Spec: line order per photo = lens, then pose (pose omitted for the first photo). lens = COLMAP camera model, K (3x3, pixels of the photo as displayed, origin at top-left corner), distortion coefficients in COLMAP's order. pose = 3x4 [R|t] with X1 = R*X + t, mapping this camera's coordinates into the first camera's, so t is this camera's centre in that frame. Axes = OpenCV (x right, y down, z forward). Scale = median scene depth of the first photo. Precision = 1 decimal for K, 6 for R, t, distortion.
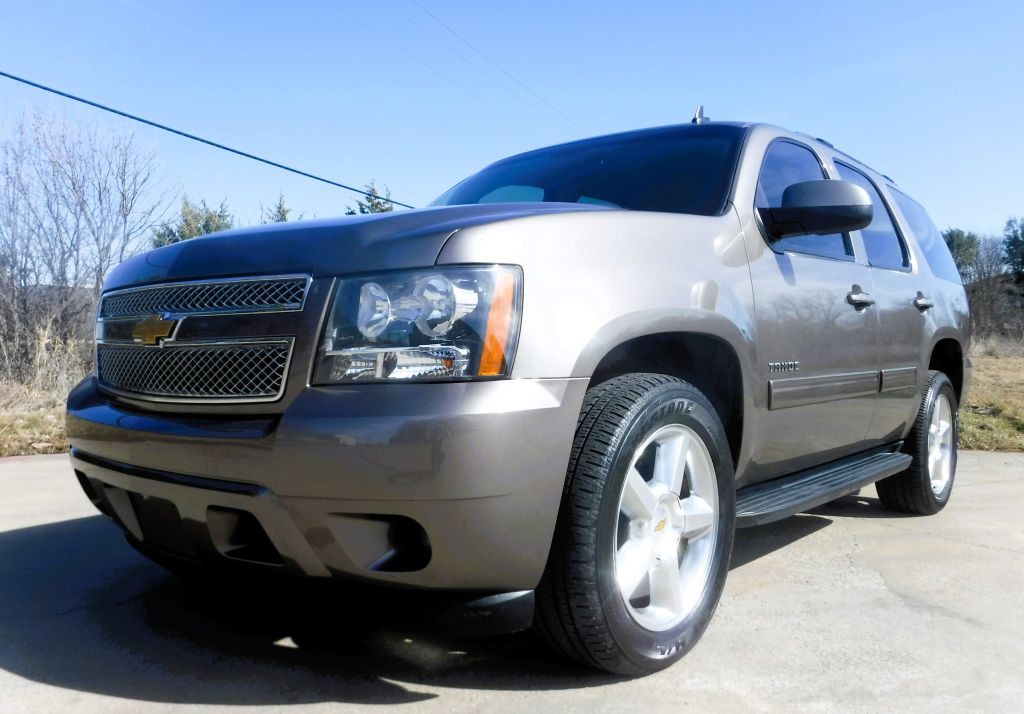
lens RADIAL K [[845.7, 0, 512.5], [0, 845.7, 372.8], [0, 0, 1]] dist [-0.078363, 0.016826]
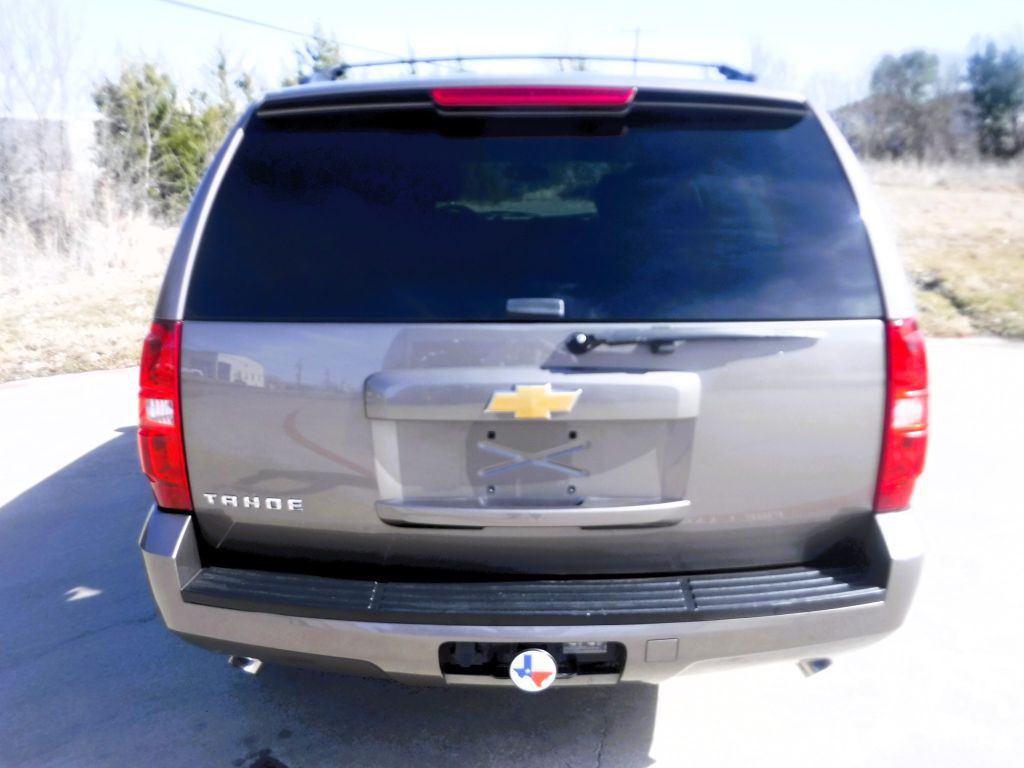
lens RADIAL K [[839.1, 0, 523.7], [0, 839.1, 382.8], [0, 0, 1]] dist [-0.050107, -0.004682]
pose [[0.997571, -0.033219, 0.061232, -0.084832], [0.019464, 0.976885, 0.212879, -0.346066], [-0.066889, -0.211170, 0.975158, -0.165918]]
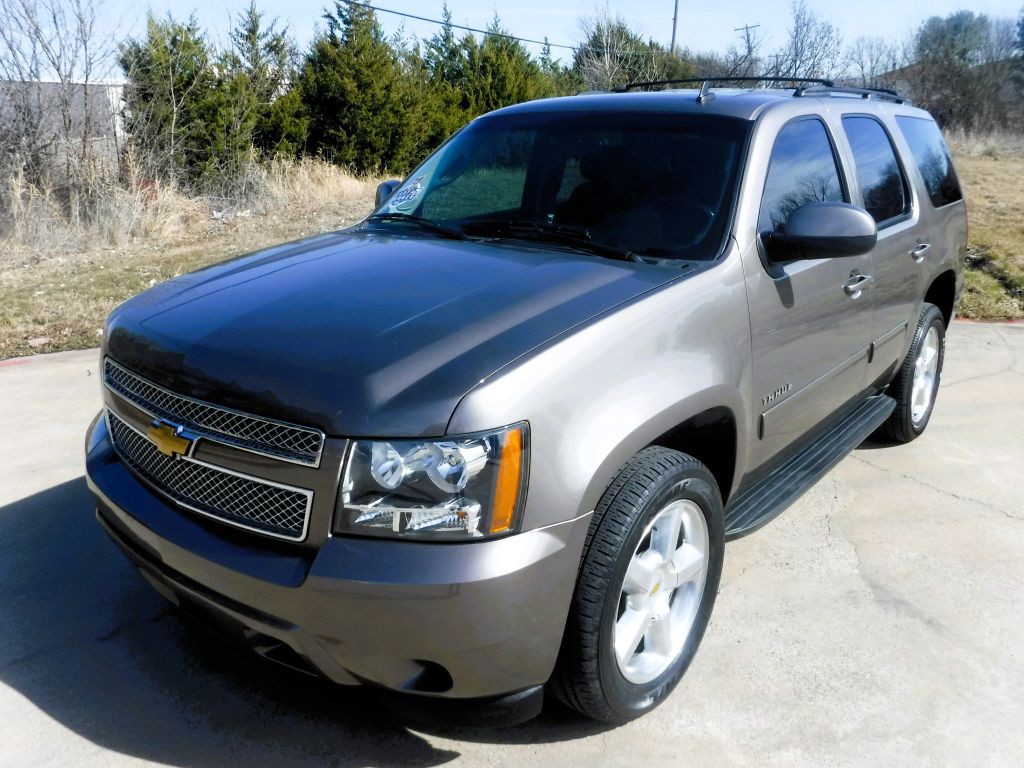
lens RADIAL K [[839.1, 0, 523.7], [0, 839.1, 382.8], [0, 0, 1]] dist [-0.050107, -0.004682]
pose [[0.999566, -0.020968, 0.020677, -0.012831], [0.015173, 0.968484, 0.248615, -0.361828], [-0.025239, -0.248193, 0.968382, 0.015623]]
